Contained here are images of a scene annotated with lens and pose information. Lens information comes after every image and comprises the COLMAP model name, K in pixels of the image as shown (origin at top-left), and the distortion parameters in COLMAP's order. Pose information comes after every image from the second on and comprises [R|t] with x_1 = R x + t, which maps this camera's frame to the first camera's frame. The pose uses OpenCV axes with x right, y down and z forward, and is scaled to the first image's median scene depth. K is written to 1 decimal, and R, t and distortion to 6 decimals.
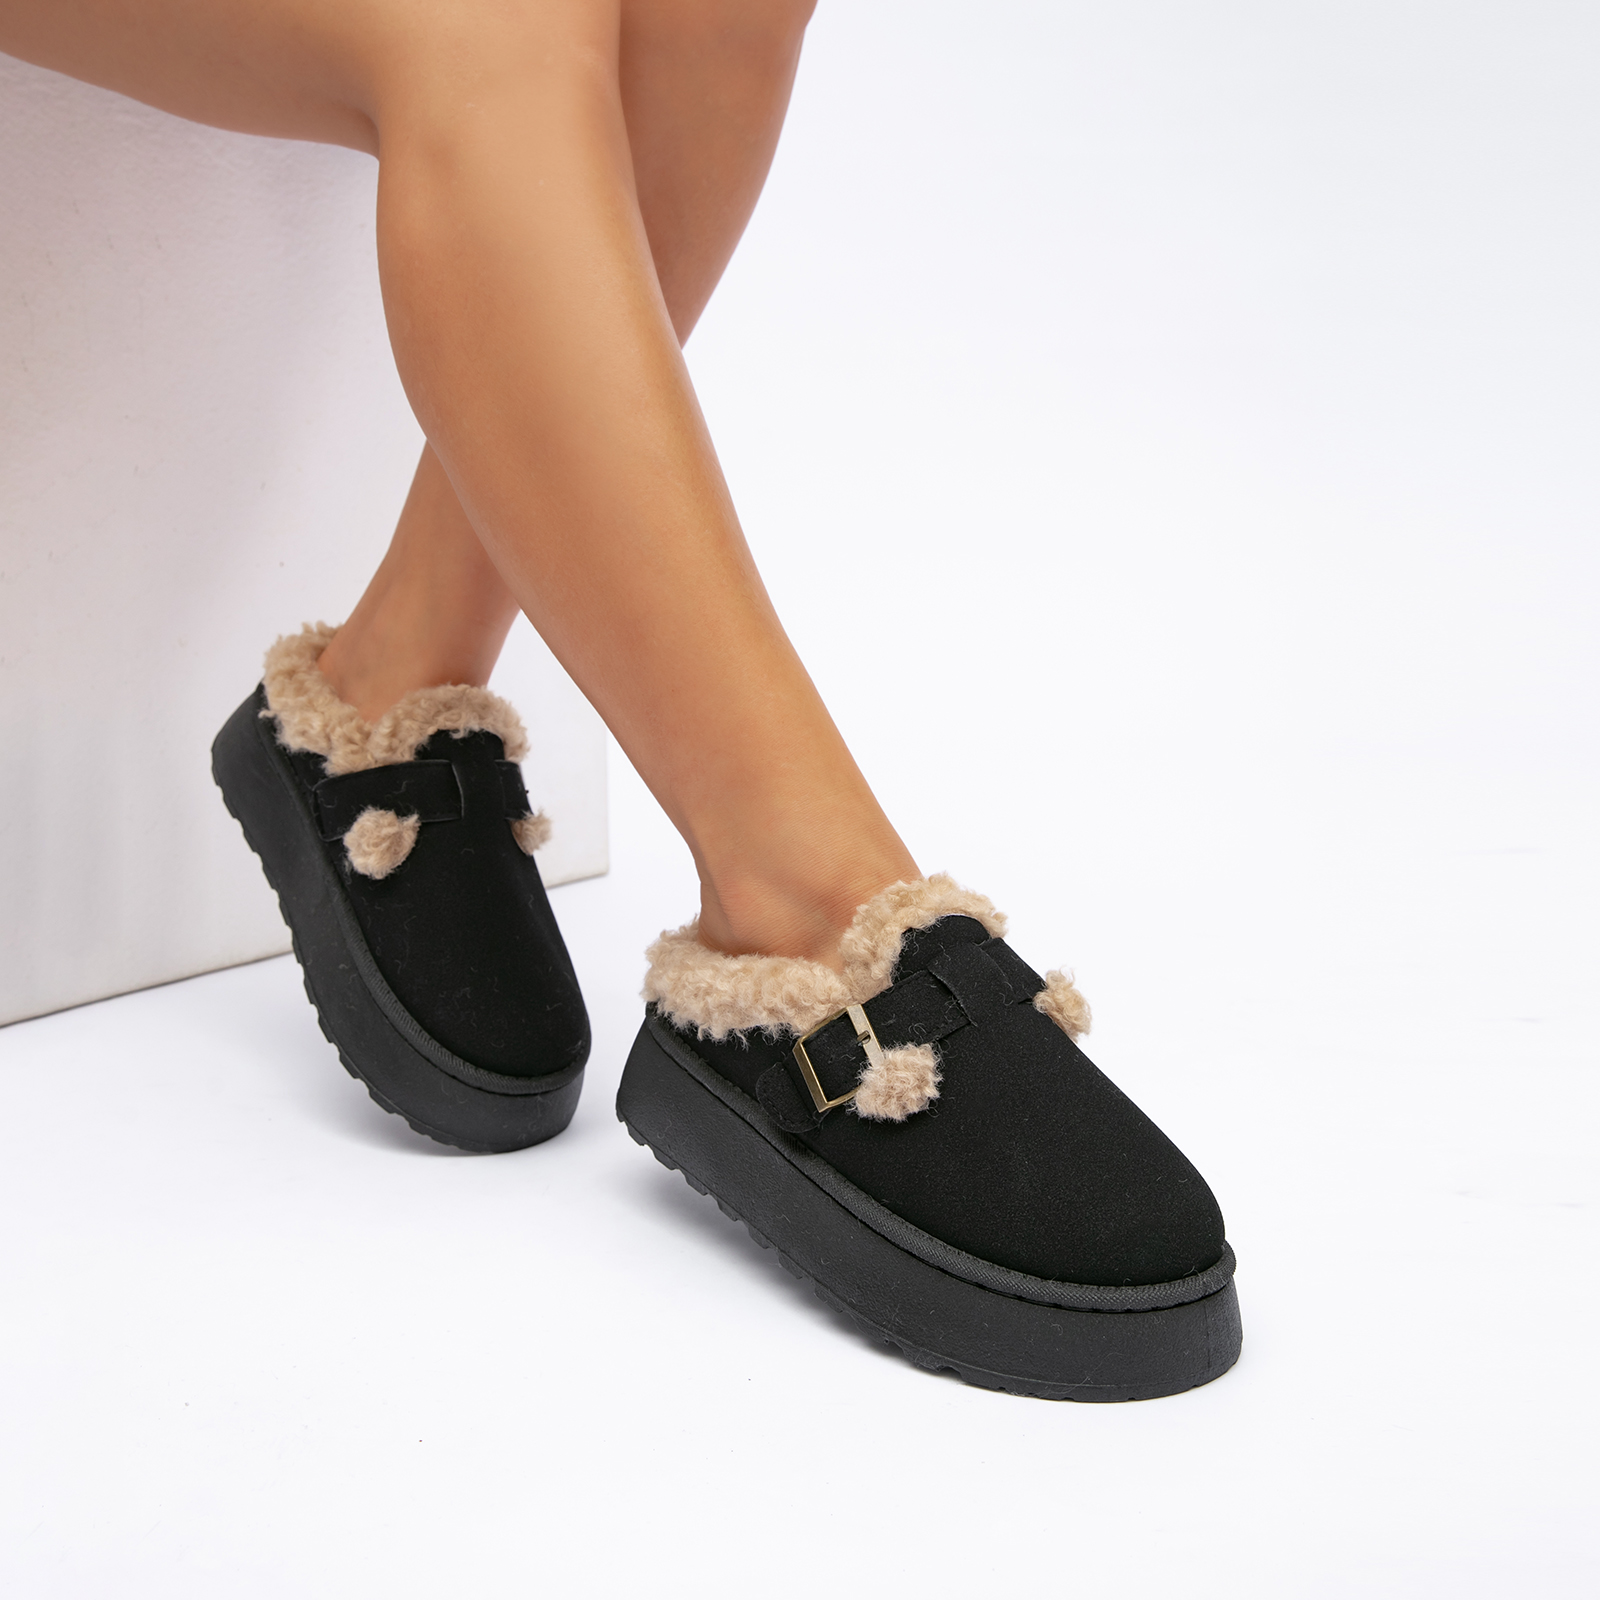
lens RADIAL K [[1776.5, 0, 794.7], [0, 1776.5, 801.1], [0, 0, 1]] dist [-0.050950, 0.000000]
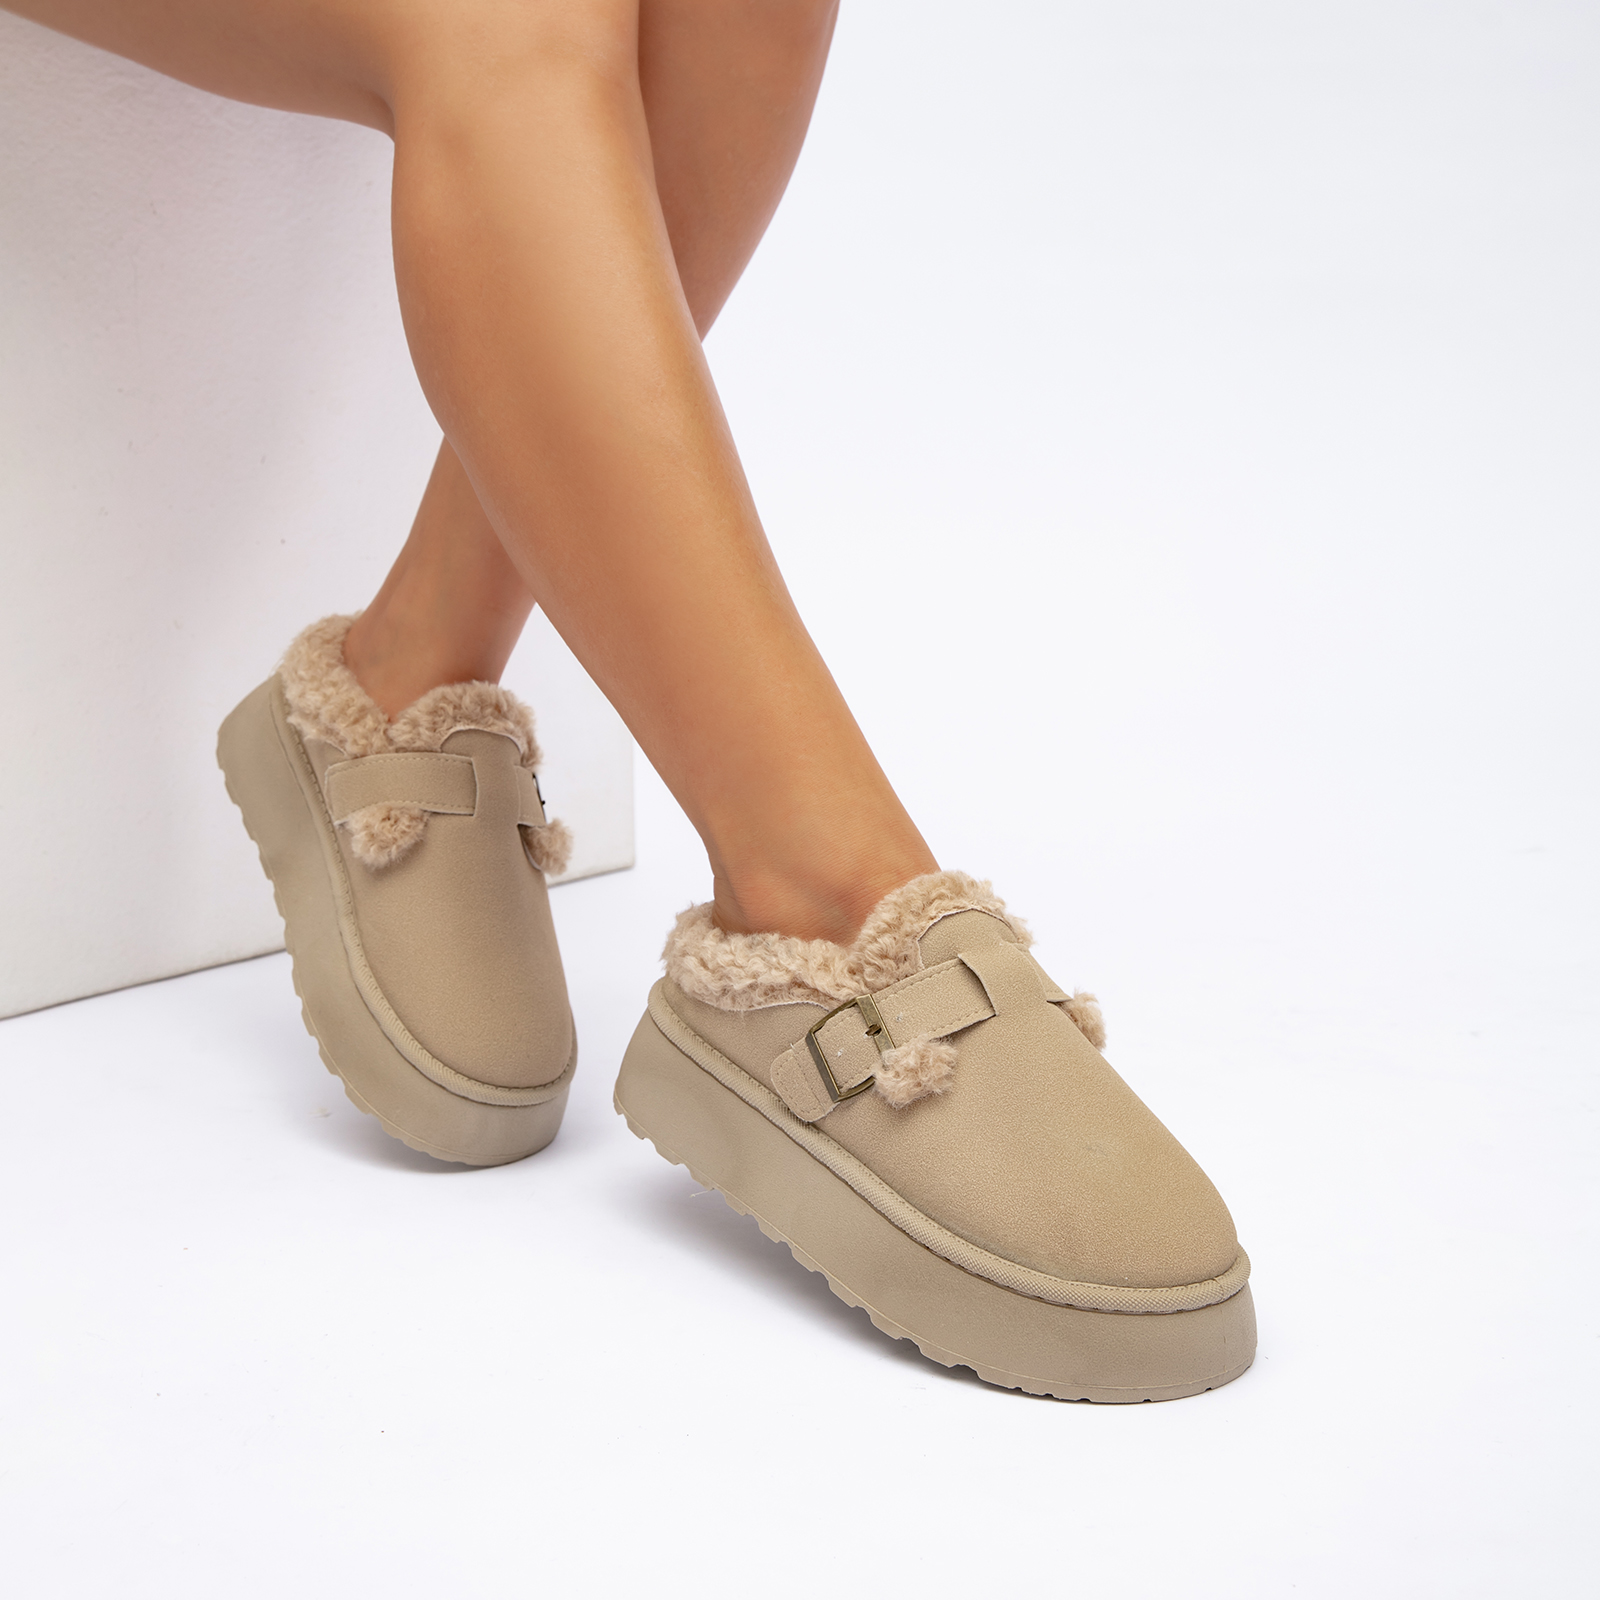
lens RADIAL K [[2193.3, 0, 800.1], [0, 2193.3, 799.5], [0, 0, 1]] dist [-0.019858, 0.000000]
pose [[0.999866, 0.005663, -0.015363, 0.012436], [-0.005546, 0.999955, 0.007665, -0.007126], [0.015406, -0.007579, 0.999853, -0.217571]]
